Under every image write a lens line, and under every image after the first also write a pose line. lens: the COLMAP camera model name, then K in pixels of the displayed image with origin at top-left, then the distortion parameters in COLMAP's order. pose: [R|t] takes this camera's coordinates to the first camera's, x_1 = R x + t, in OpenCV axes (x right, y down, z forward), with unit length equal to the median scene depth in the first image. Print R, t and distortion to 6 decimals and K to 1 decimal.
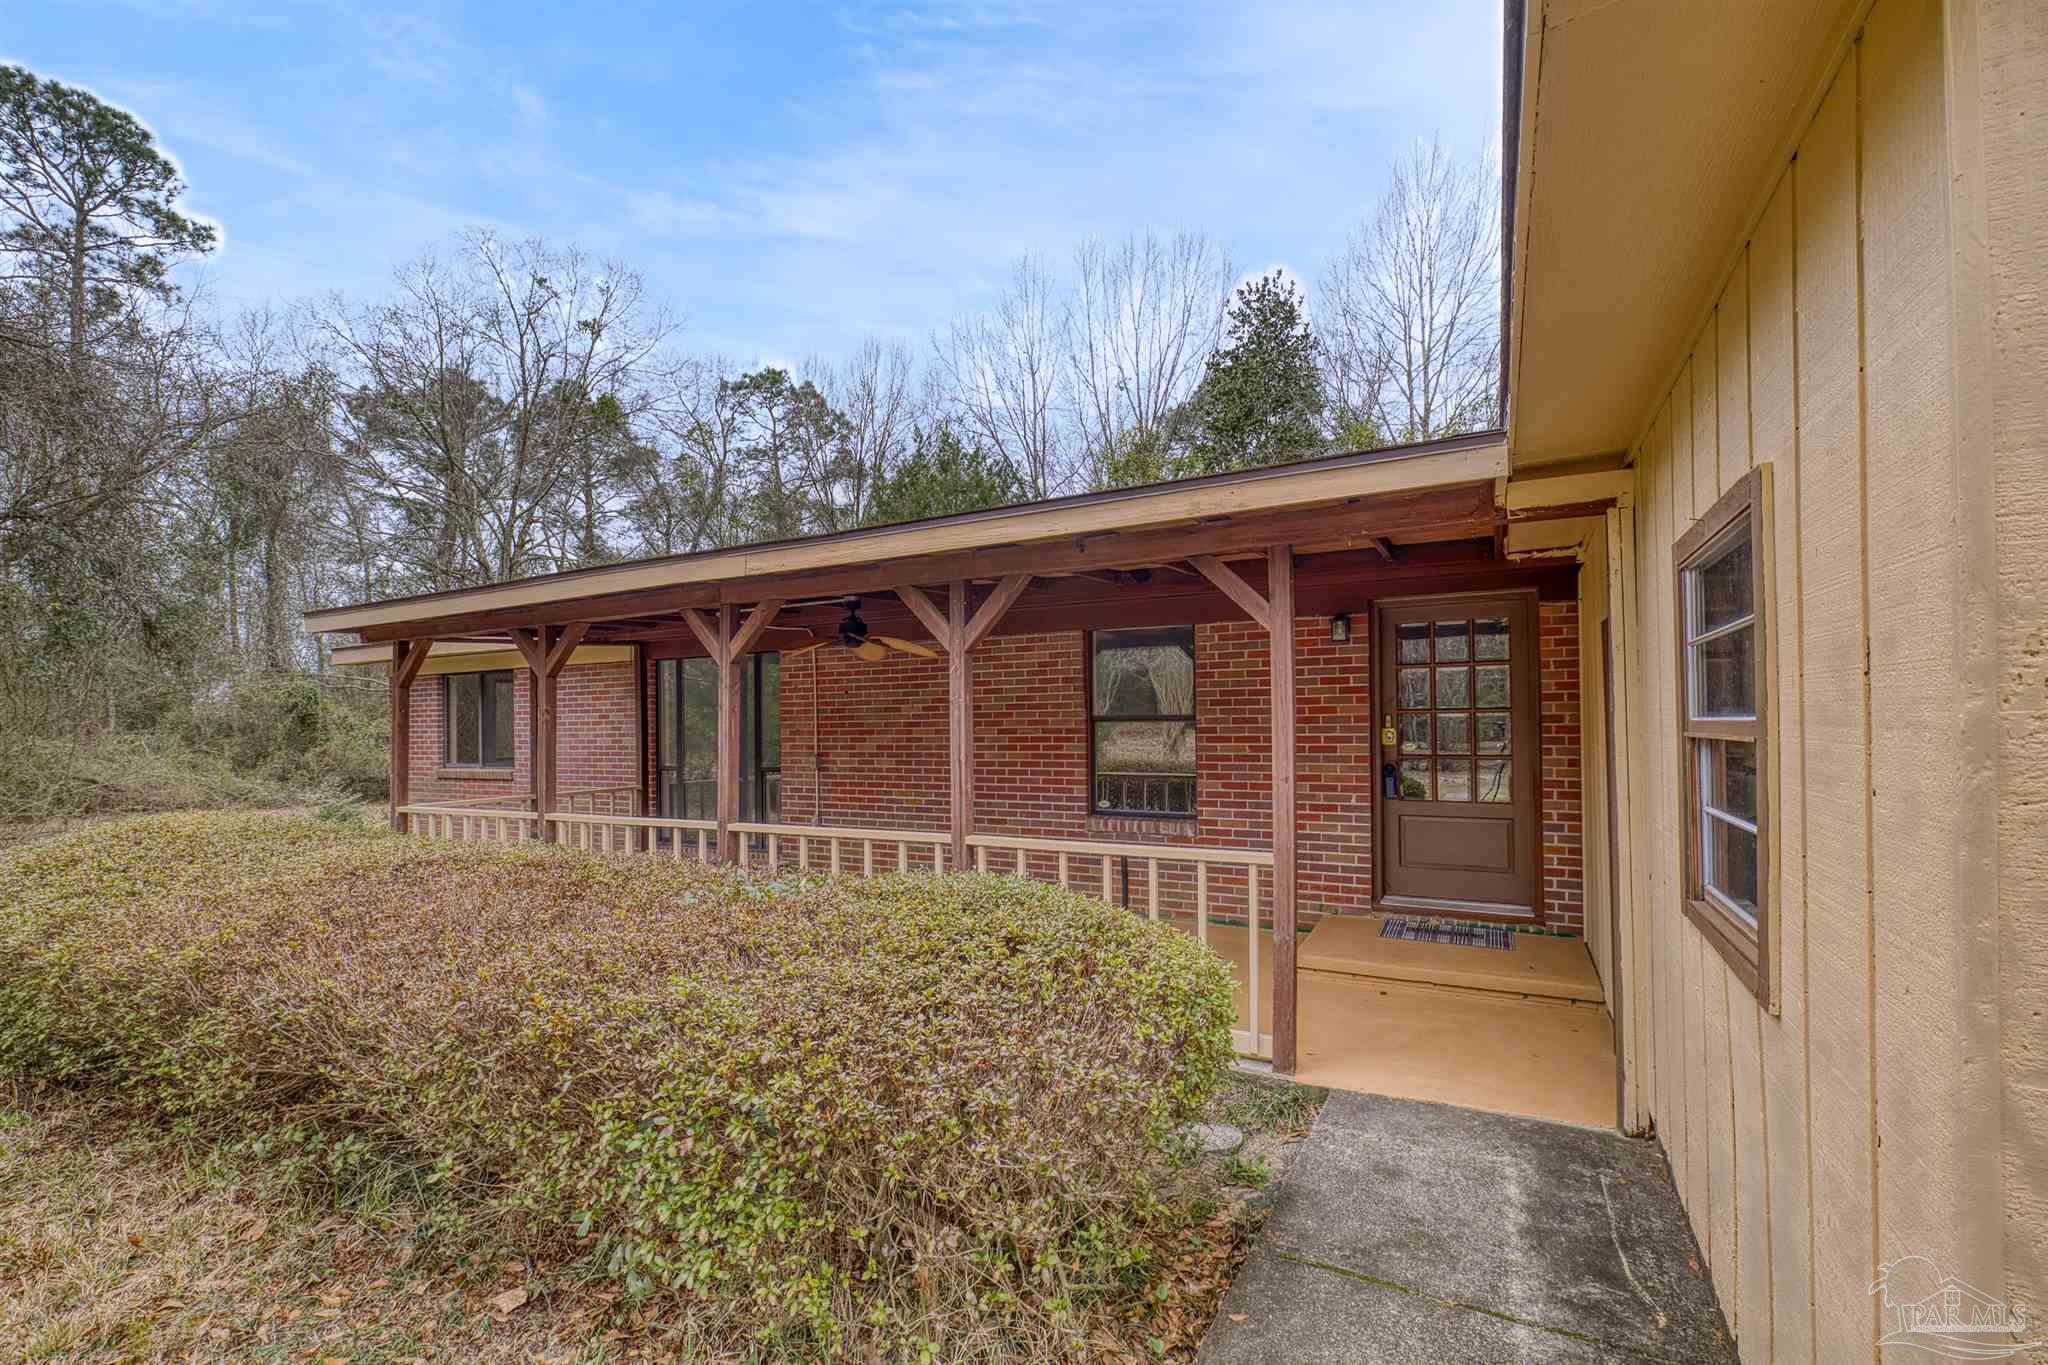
lens RADIAL K [[884.6, 0, 1023.3], [0, 884.6, 694.2], [0, 0, 1]] dist [0.003018, 0.000349]
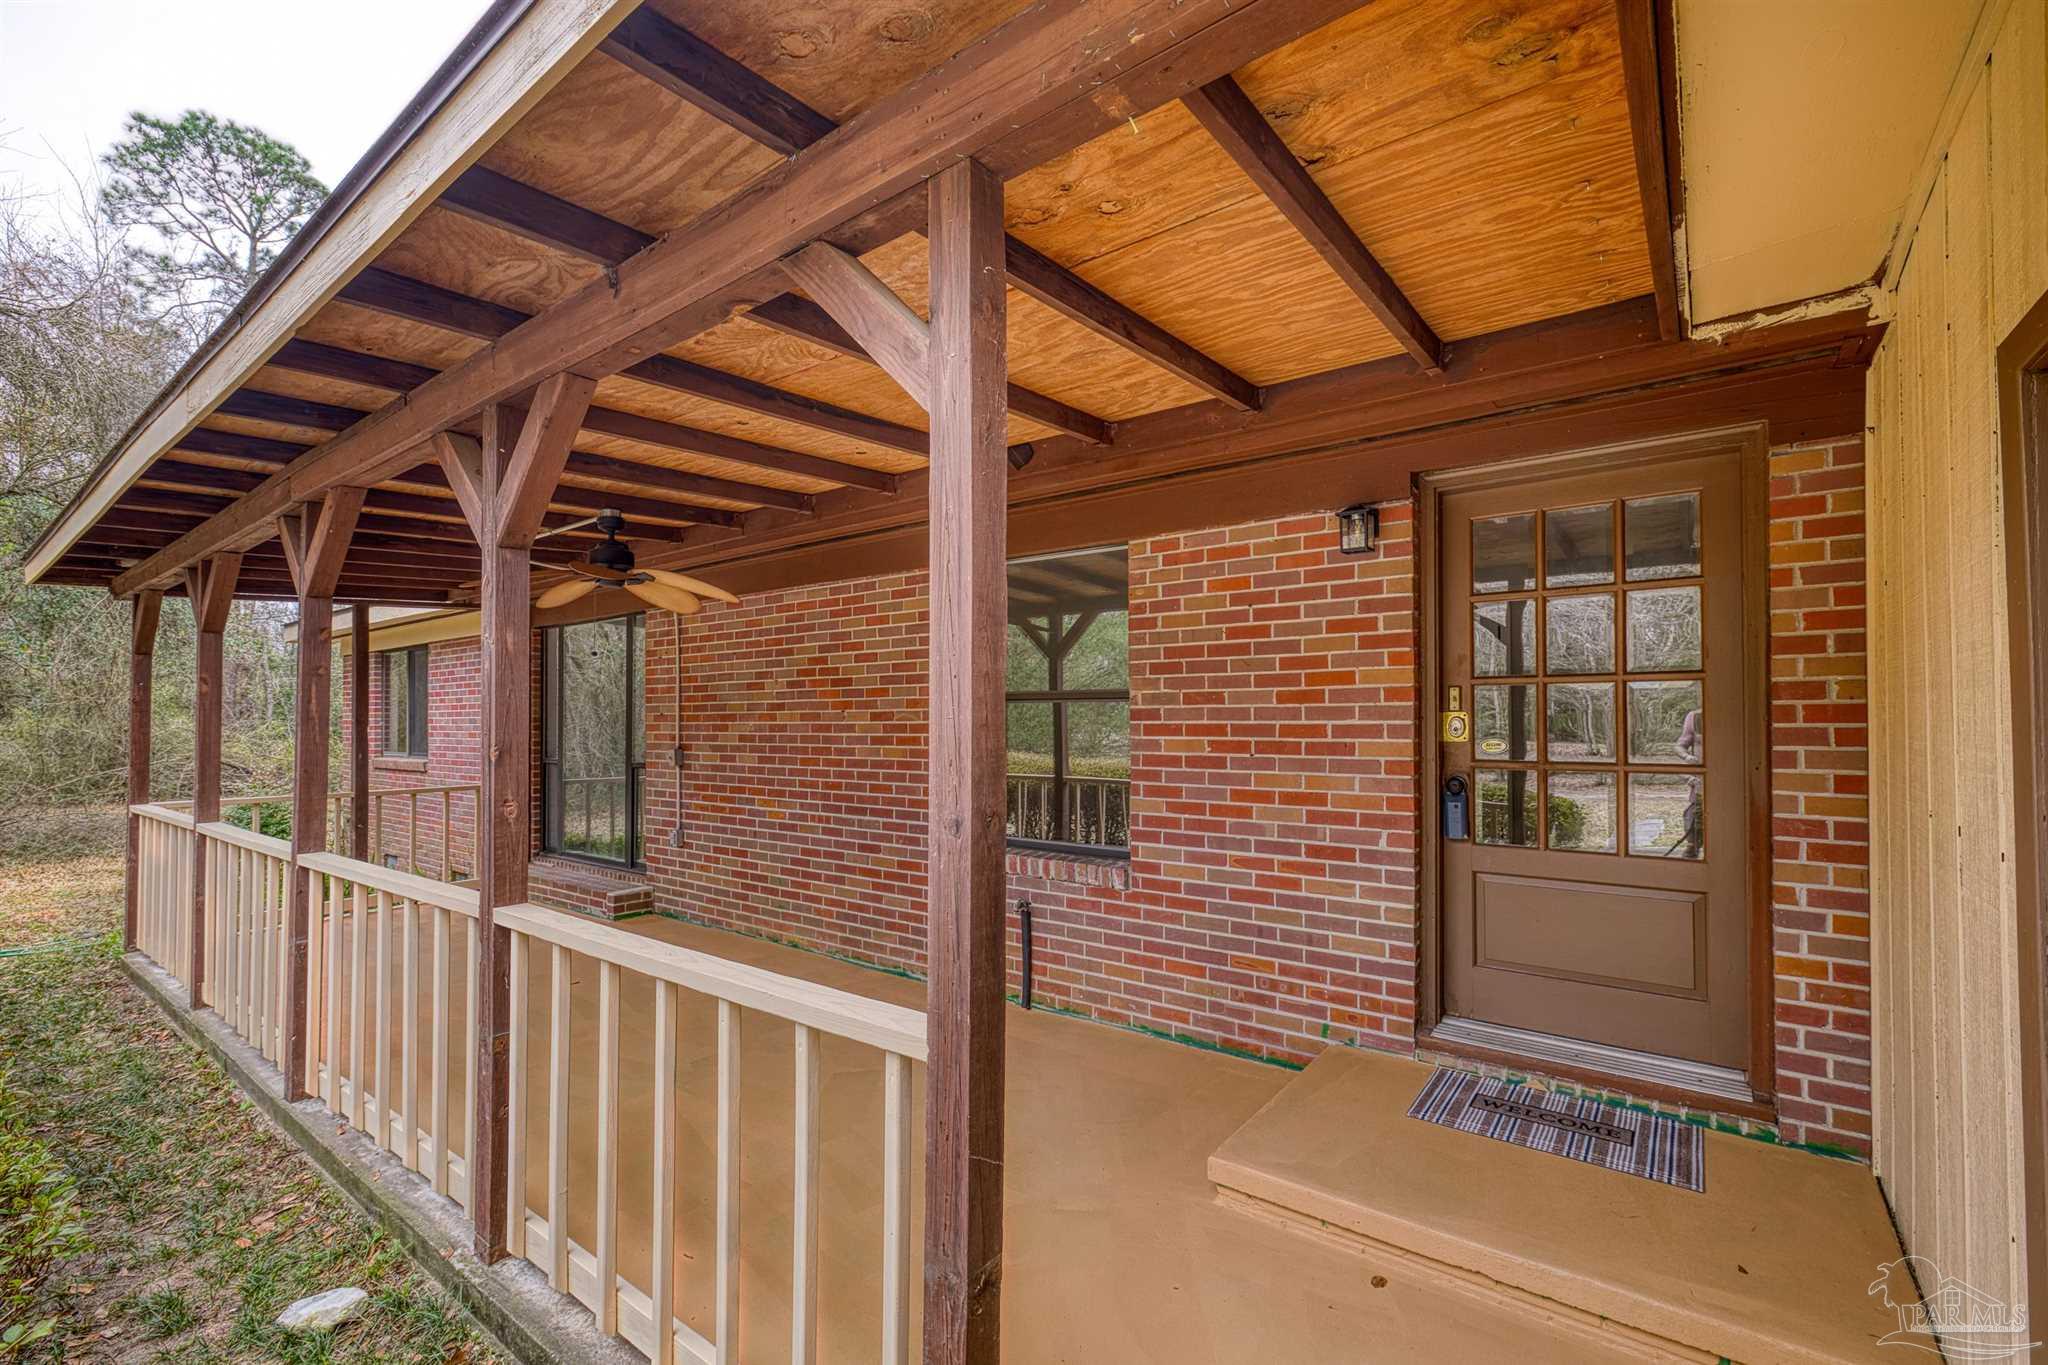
lens RADIAL K [[884.6, 0, 1023.6], [0, 884.6, 696.9], [0, 0, 1]] dist [0.003018, 0.000349]
pose [[0.985971, 0.004412, -0.166861, 0.241936], [-0.003479, 0.999977, 0.005879, 0.027164], [0.166883, -0.005216, 0.985963, 0.417857]]
